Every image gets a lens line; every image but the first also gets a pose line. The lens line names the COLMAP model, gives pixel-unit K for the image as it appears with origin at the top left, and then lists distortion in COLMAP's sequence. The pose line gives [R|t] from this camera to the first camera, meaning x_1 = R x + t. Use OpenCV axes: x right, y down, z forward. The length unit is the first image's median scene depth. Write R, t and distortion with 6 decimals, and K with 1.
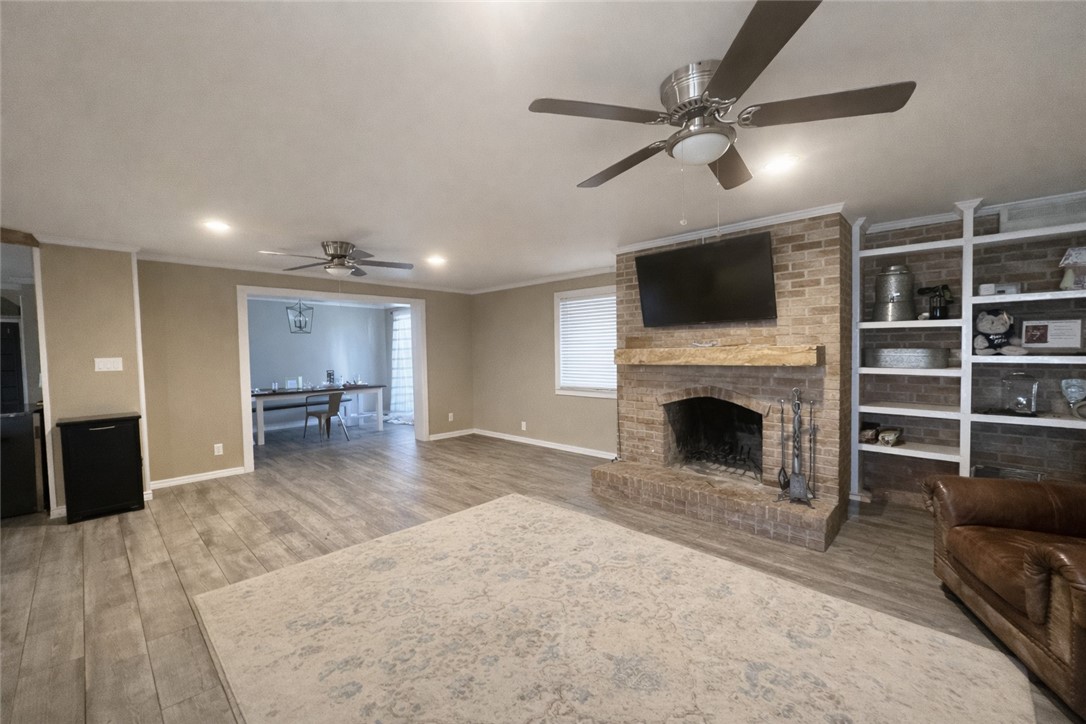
lens RADIAL K [[444.4, 0, 542.5], [0, 444.4, 366.2], [0, 0, 1]] dist [0.006627, -0.000334]
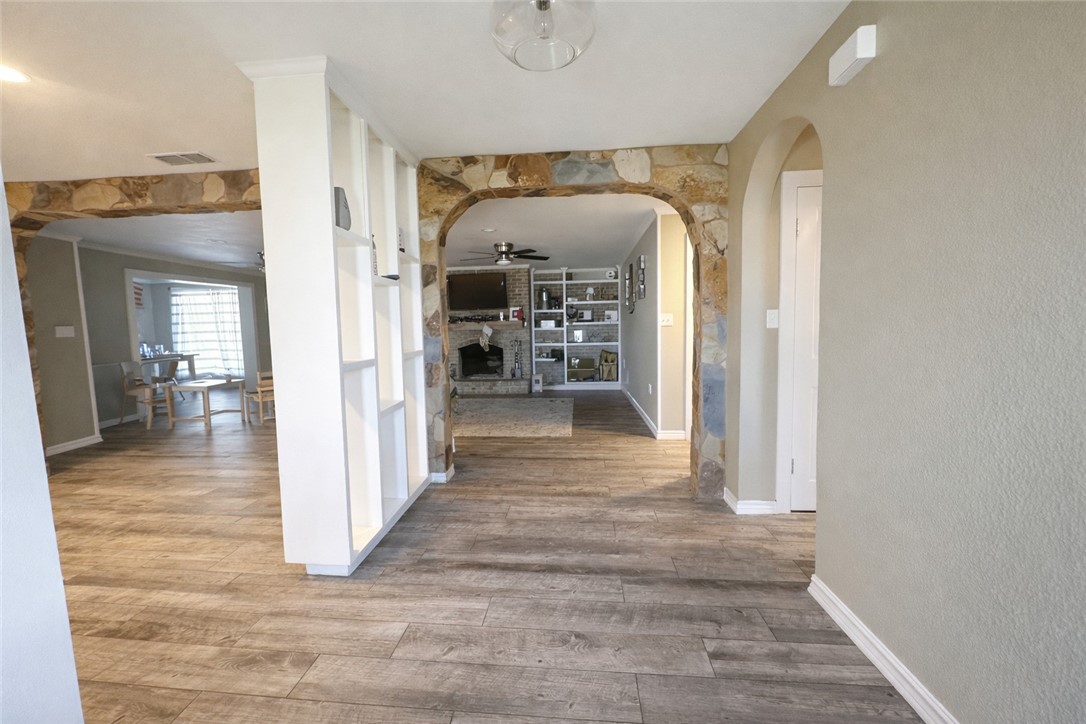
lens RADIAL K [[444.4, 0, 539.5], [0, 444.4, 359.5], [0, 0, 1]] dist [0.006627, -0.000334]
pose [[0.765248, -0.053265, 0.641528, -0.932245], [0.032386, 0.998494, 0.044272, 0.074146], [-0.642921, -0.013102, 0.765821, -0.989250]]
